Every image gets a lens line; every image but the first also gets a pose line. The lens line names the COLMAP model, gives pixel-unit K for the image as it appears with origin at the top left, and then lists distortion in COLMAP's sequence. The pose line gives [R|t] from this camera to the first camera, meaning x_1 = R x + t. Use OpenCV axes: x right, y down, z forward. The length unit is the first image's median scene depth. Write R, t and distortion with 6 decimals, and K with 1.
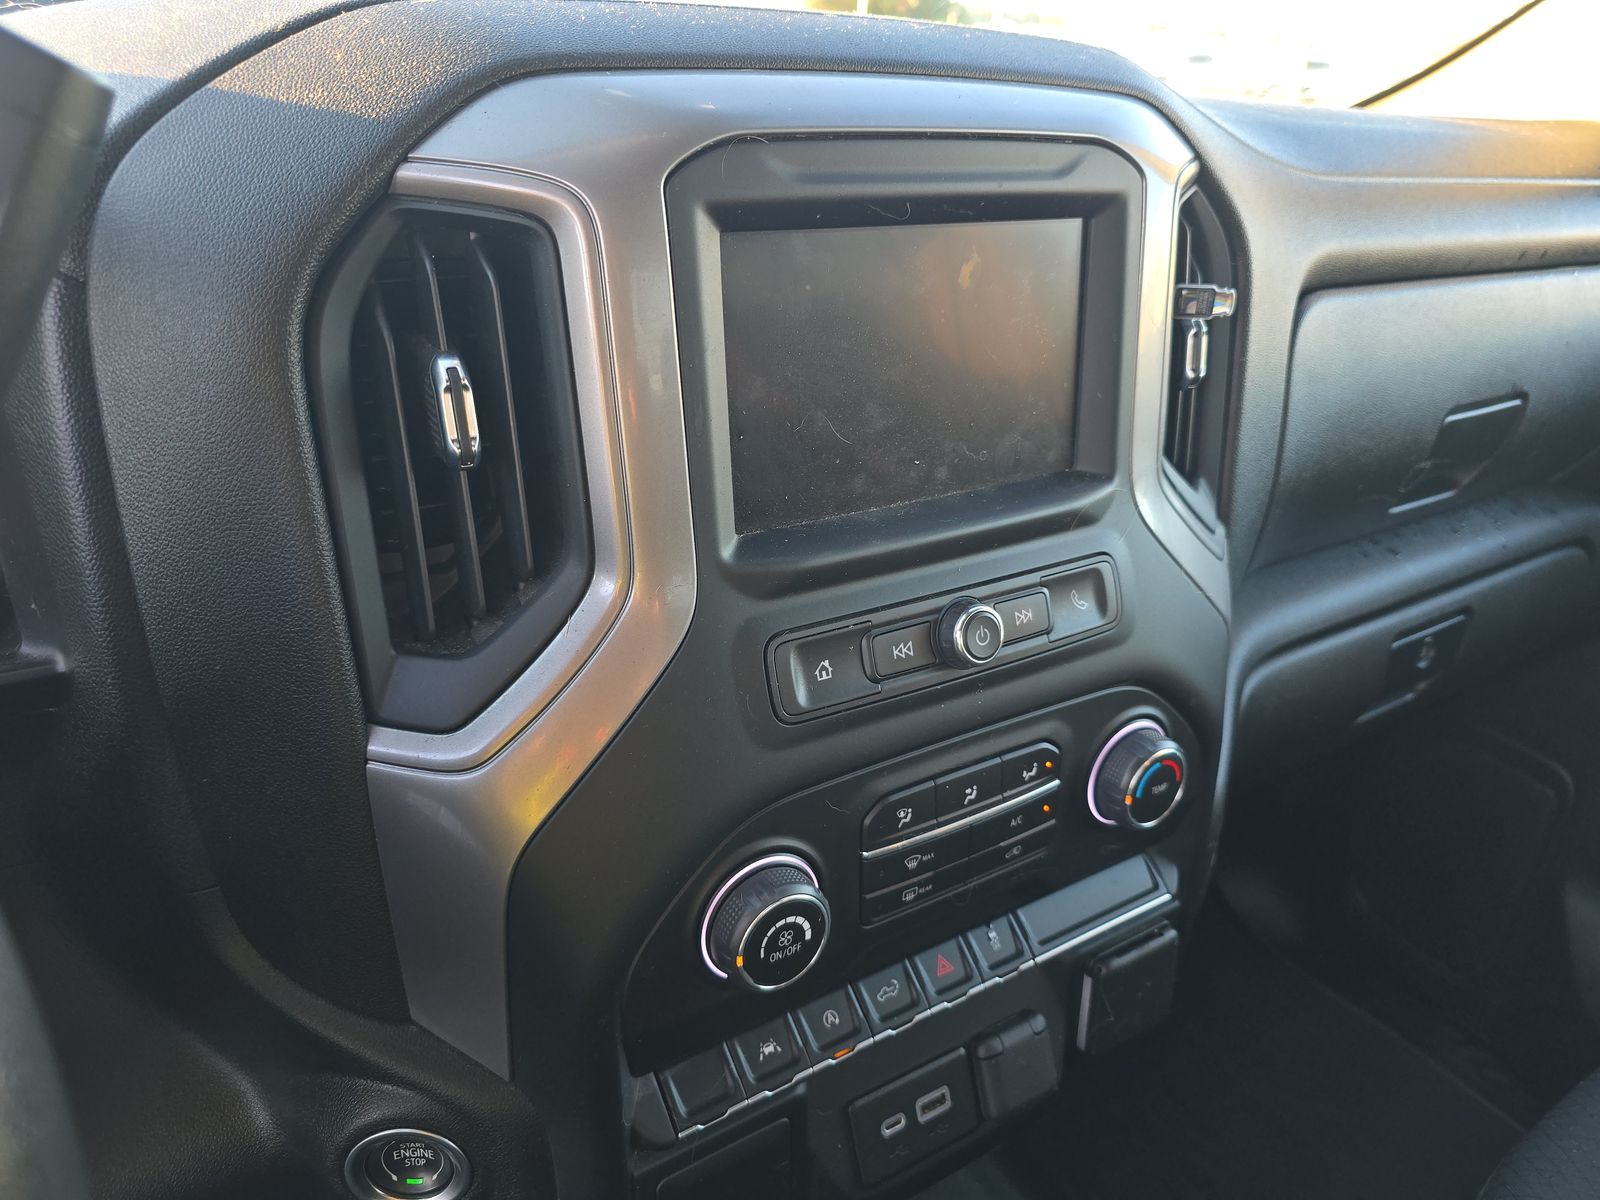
lens RADIAL K [[1106.9, 0, 800.0], [0, 1106.9, 600.0], [0, 0, 1]] dist [0.001177, -0.005032]
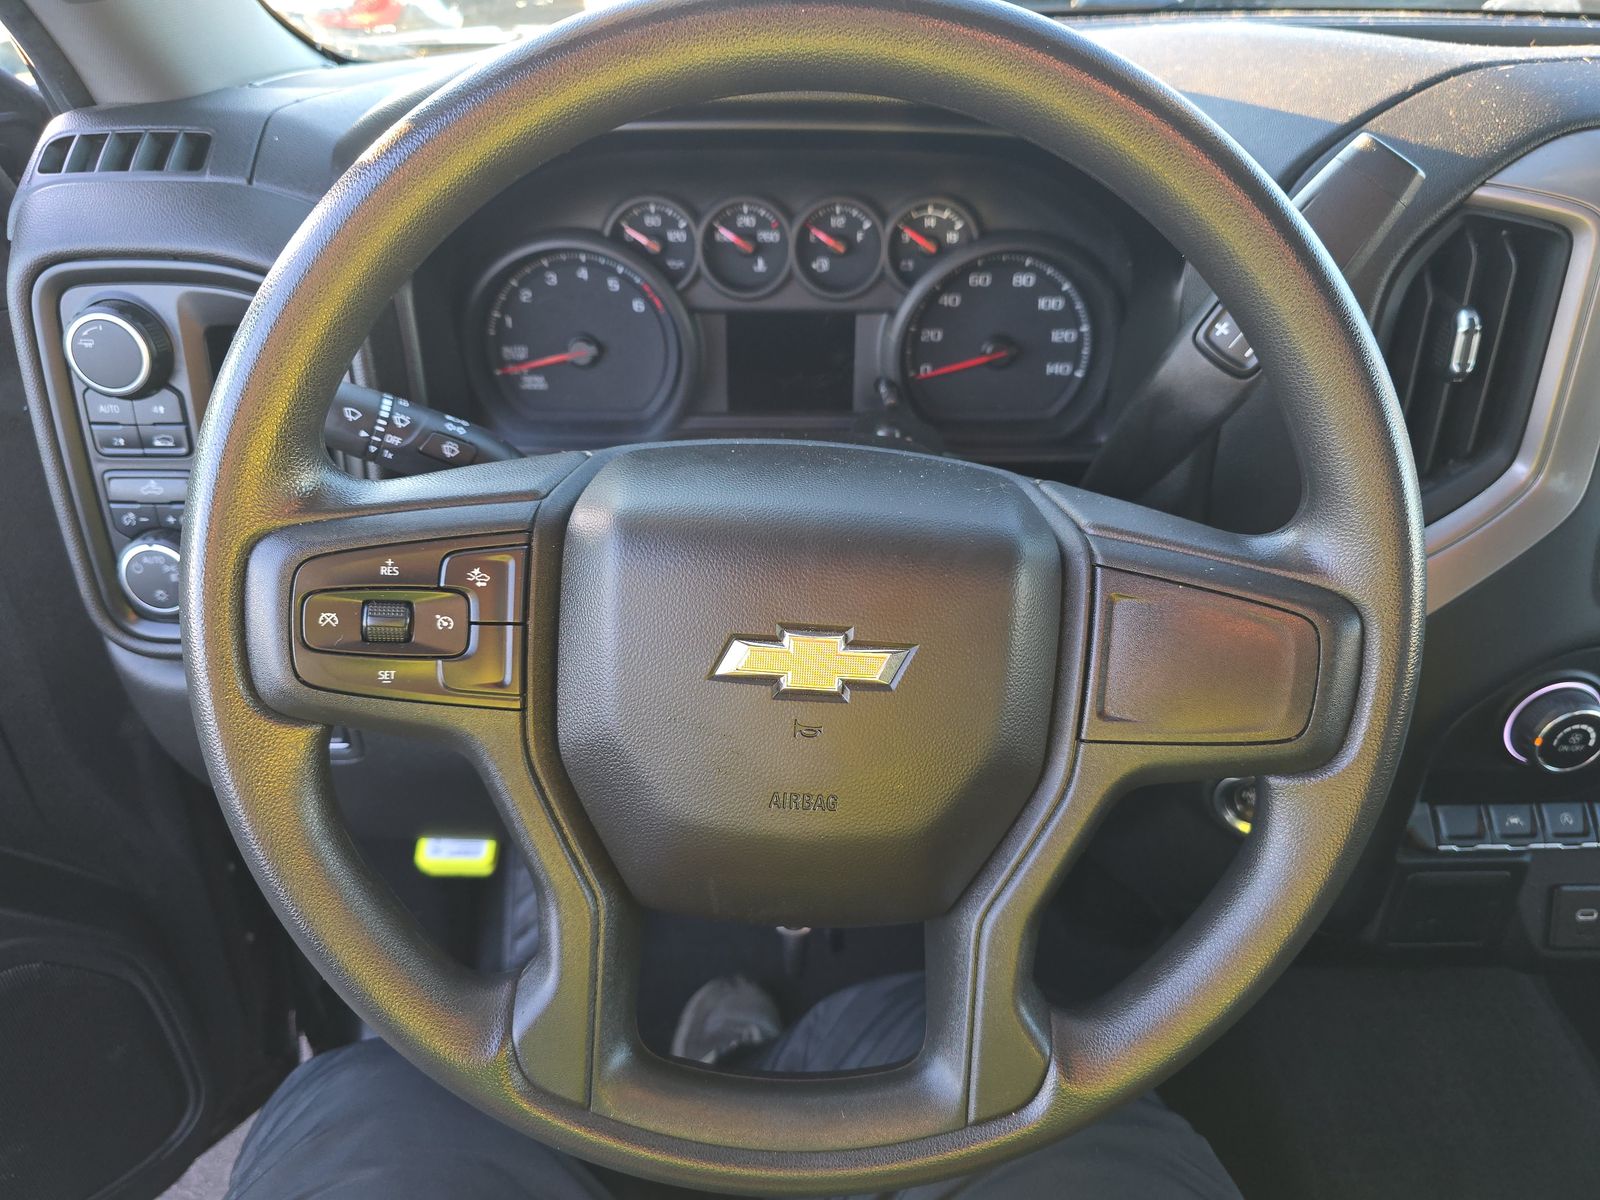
lens RADIAL K [[1106.9, 0, 800.0], [0, 1106.9, 600.0], [0, 0, 1]] dist [0.001177, -0.005032]
pose [[0.857544, 0.251644, -0.448657, -0.287985], [-0.198351, 0.966488, 0.162967, 0.099110], [0.474632, -0.050760, 0.878720, -0.766416]]
